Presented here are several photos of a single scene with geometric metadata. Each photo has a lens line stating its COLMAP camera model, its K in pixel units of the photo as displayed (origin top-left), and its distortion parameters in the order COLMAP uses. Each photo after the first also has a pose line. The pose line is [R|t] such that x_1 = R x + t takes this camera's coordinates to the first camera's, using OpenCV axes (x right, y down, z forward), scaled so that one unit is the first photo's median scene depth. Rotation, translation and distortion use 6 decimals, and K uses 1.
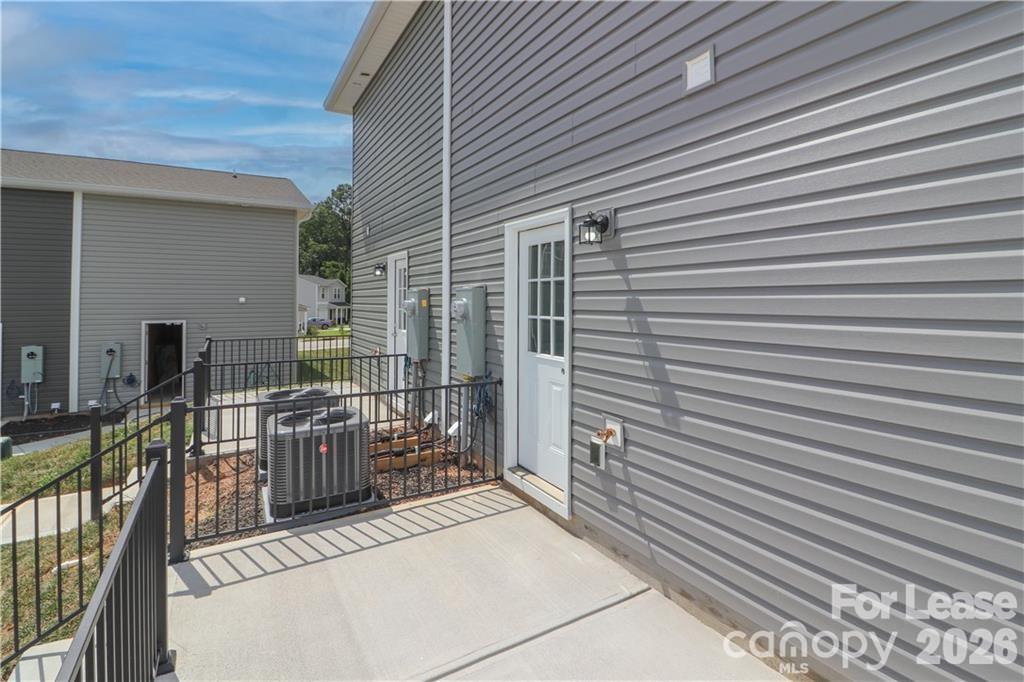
lens RADIAL K [[493.6, 0, 514.8], [0, 493.6, 288.6], [0, 0, 1]] dist [-0.007535, -0.003330]
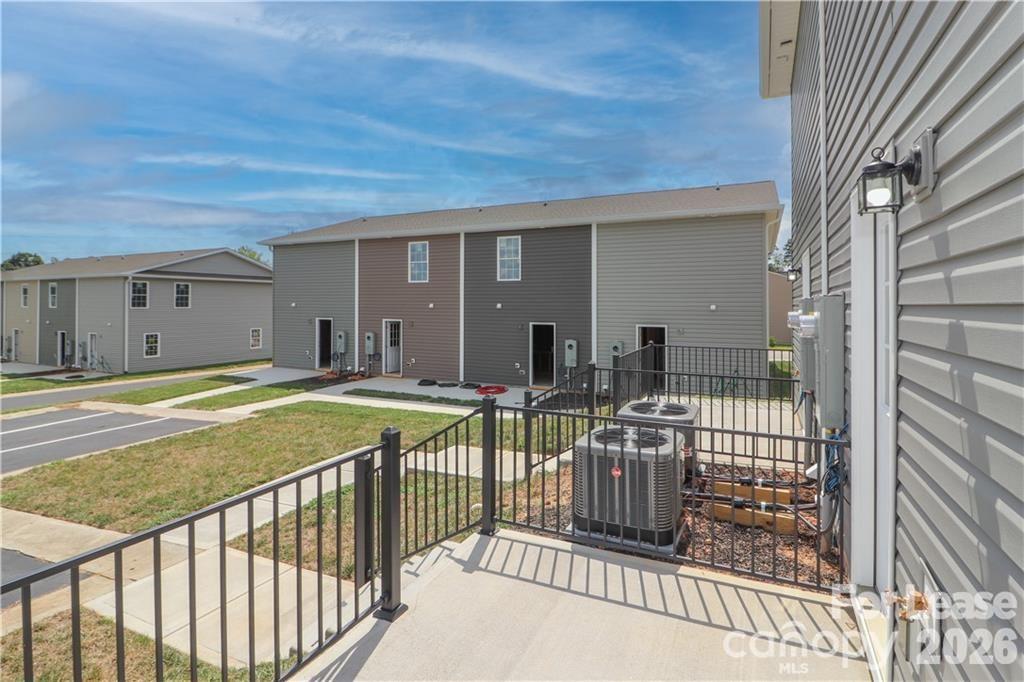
lens RADIAL K [[493.6, 0, 535.7], [0, 493.6, 296.6], [0, 0, 1]] dist [-0.007535, -0.003330]
pose [[0.569637, -0.012790, -0.821797, 0.304425], [0.017435, 0.999842, -0.003475, -0.007348], [0.821711, -0.012348, 0.569770, 0.356290]]
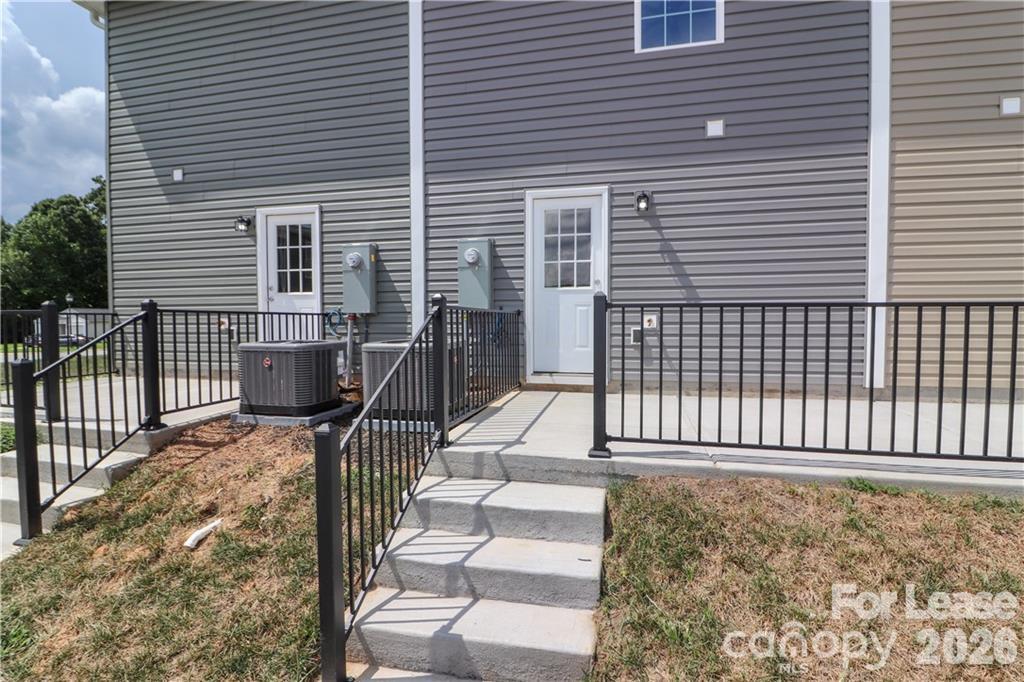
lens RADIAL K [[493.6, 0, 522.2], [0, 493.6, 334.5], [0, 0, 1]] dist [-0.007535, -0.003330]
pose [[0.692354, -0.032947, 0.720805, -1.130253], [-0.011059, 0.998355, 0.056256, 0.201976], [-0.721473, -0.046920, 0.690851, 0.096477]]
